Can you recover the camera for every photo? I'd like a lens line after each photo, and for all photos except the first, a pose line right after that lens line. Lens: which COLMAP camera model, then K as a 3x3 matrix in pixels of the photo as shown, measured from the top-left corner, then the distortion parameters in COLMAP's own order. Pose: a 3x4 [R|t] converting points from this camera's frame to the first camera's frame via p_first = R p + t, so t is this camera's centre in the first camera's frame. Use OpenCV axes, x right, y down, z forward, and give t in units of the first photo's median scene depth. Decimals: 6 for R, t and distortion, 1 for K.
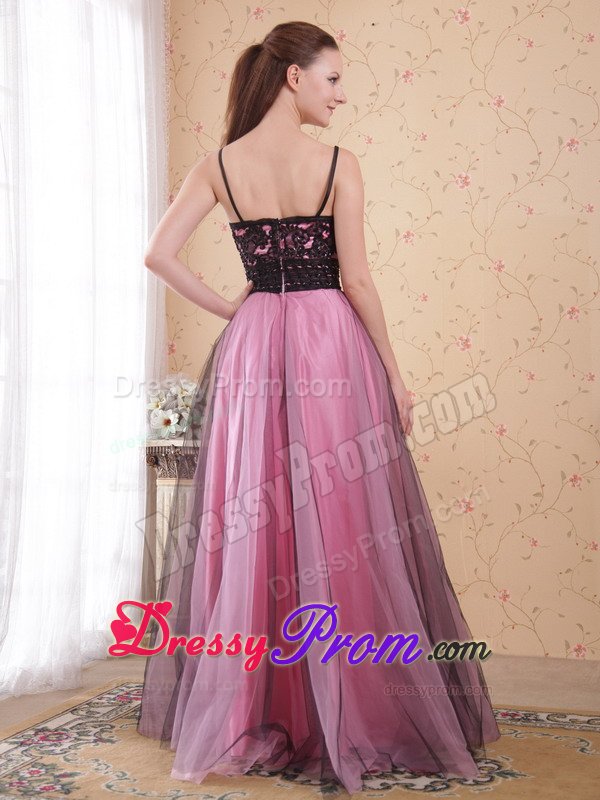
lens RADIAL K [[1243.7, 0, 298.7], [0, 1243.7, 373.6], [0, 0, 1]] dist [0.106683, 0.079121]
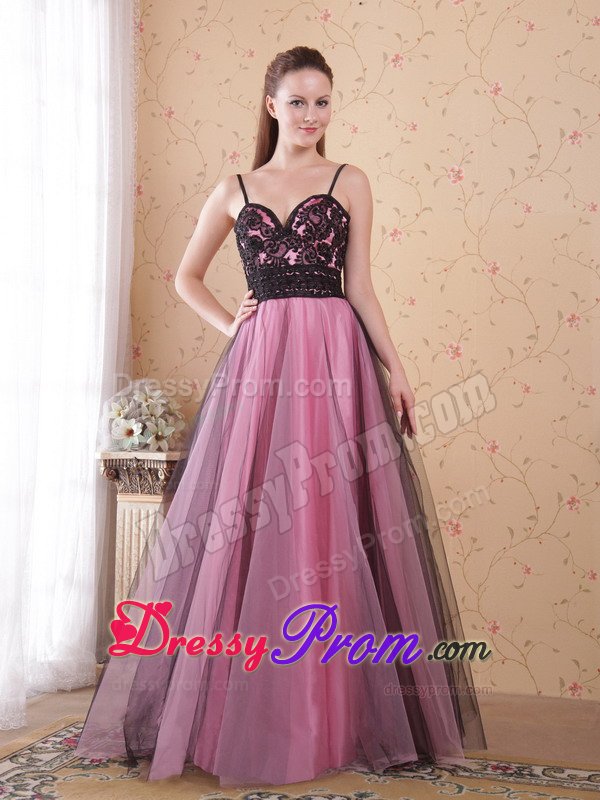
lens RADIAL K [[1205.2, 0, 305.7], [0, 1205.2, 381.1], [0, 0, 1]] dist [0.106790, -0.186907]
pose [[0.999706, 0.015260, 0.018838, 0.006747], [-0.015328, 0.999877, 0.003469, -0.004004], [-0.018782, -0.003757, 0.999817, 0.111676]]
